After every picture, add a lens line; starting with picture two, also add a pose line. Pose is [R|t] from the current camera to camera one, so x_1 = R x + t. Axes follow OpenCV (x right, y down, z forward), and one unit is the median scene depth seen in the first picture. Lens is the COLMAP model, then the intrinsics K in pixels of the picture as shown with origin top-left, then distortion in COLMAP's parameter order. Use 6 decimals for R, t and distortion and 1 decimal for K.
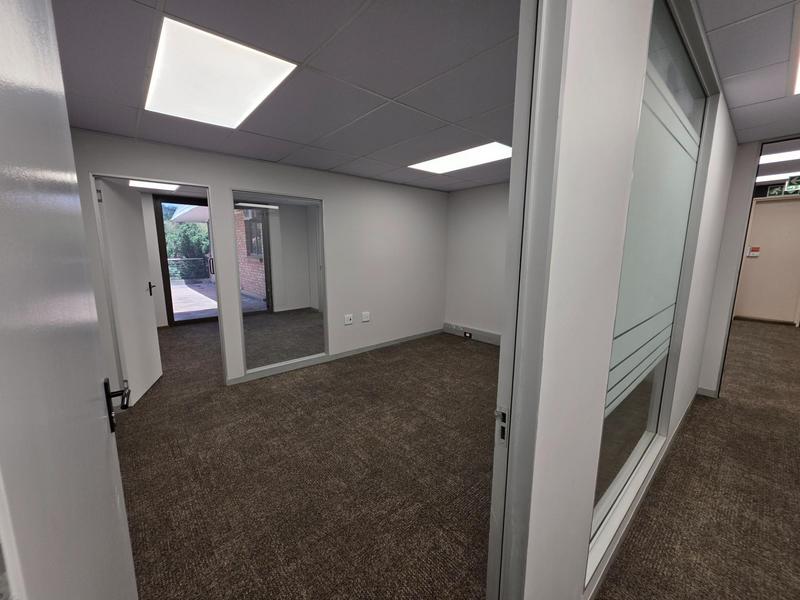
lens RADIAL K [[321.2, 0, 401.2], [0, 321.2, 299.1], [0, 0, 1]] dist [0.001992, -0.000071]
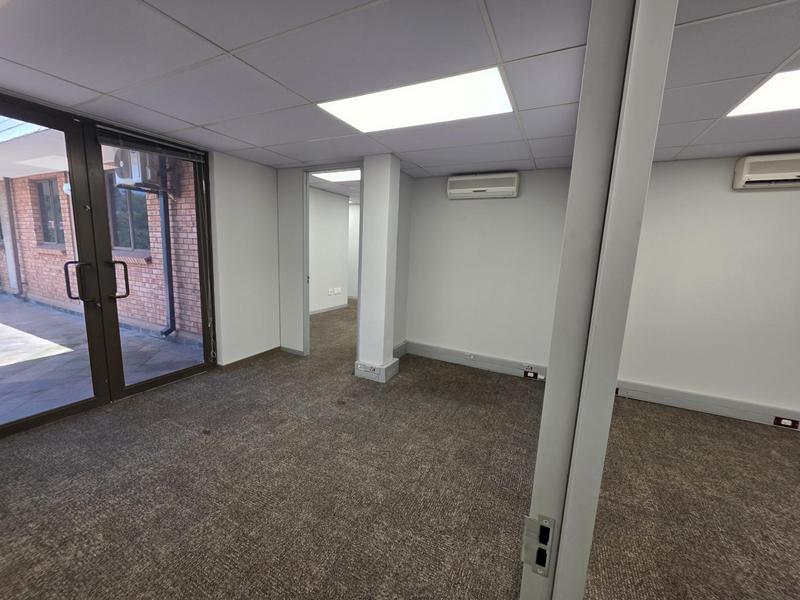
lens RADIAL K [[321.2, 0, 397.0], [0, 321.2, 300.6], [0, 0, 1]] dist [0.001992, -0.000071]
pose [[0.931569, -0.017556, 0.363140, -0.317763], [0.020205, 0.999790, -0.003499, -0.054131], [-0.363002, 0.010597, 0.931728, 0.426122]]
